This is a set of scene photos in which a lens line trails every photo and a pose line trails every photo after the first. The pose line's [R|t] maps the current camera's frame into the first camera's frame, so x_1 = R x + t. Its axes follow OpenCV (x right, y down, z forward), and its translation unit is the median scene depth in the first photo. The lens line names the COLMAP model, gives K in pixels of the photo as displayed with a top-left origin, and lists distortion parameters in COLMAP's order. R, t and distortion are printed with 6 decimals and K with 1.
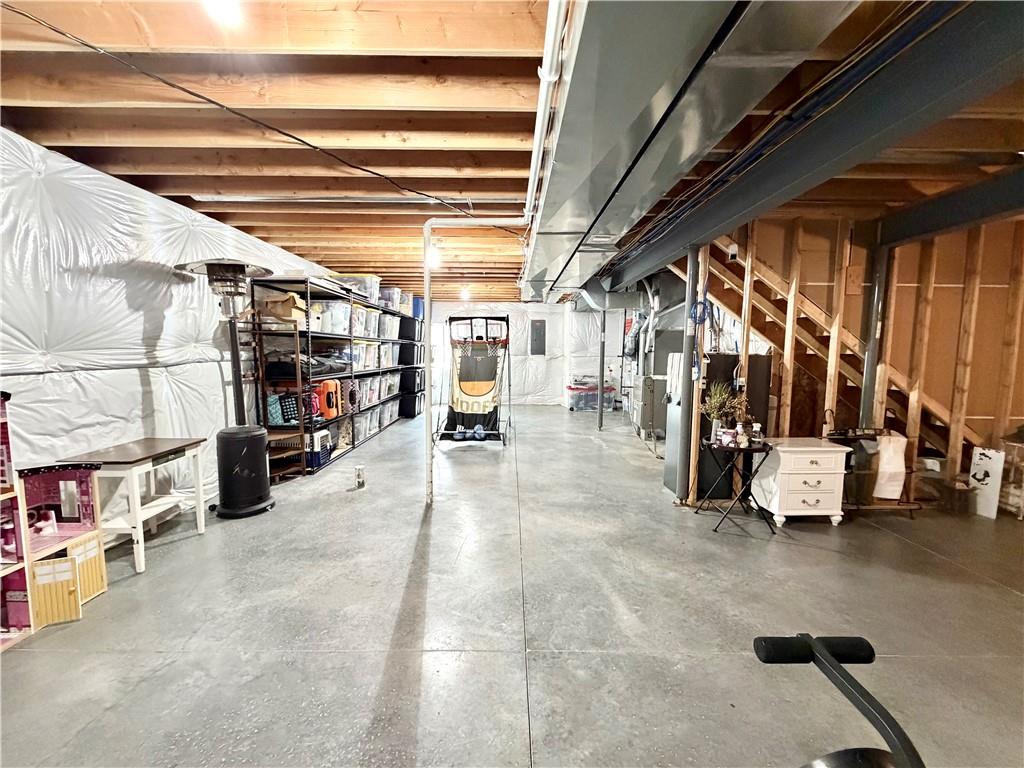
lens RADIAL K [[407.6, 0, 513.2], [0, 407.6, 386.4], [0, 0, 1]] dist [-0.000383, -0.000343]
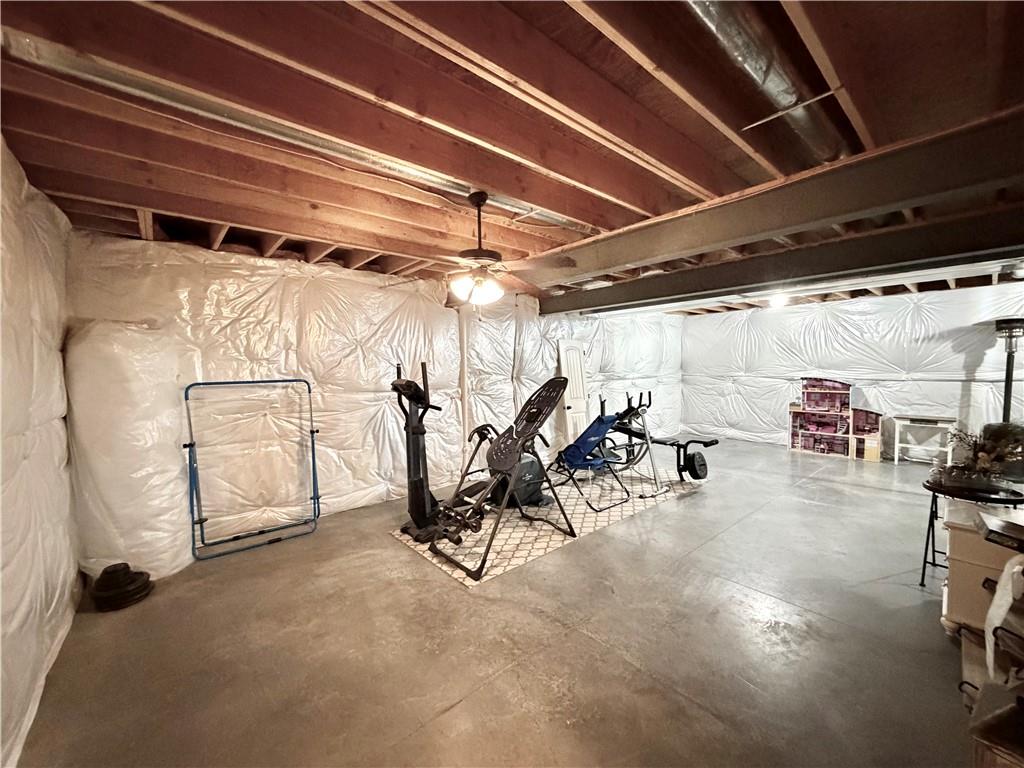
lens RADIAL K [[407.6, 0, 513.2], [0, 407.6, 386.4], [0, 0, 1]] dist [-0.000383, -0.000343]
pose [[-0.763398, 0.036248, -0.644910, 1.998233], [-0.053313, 0.991482, 0.118835, -0.142924], [0.643724, 0.125100, -0.754963, 1.120123]]
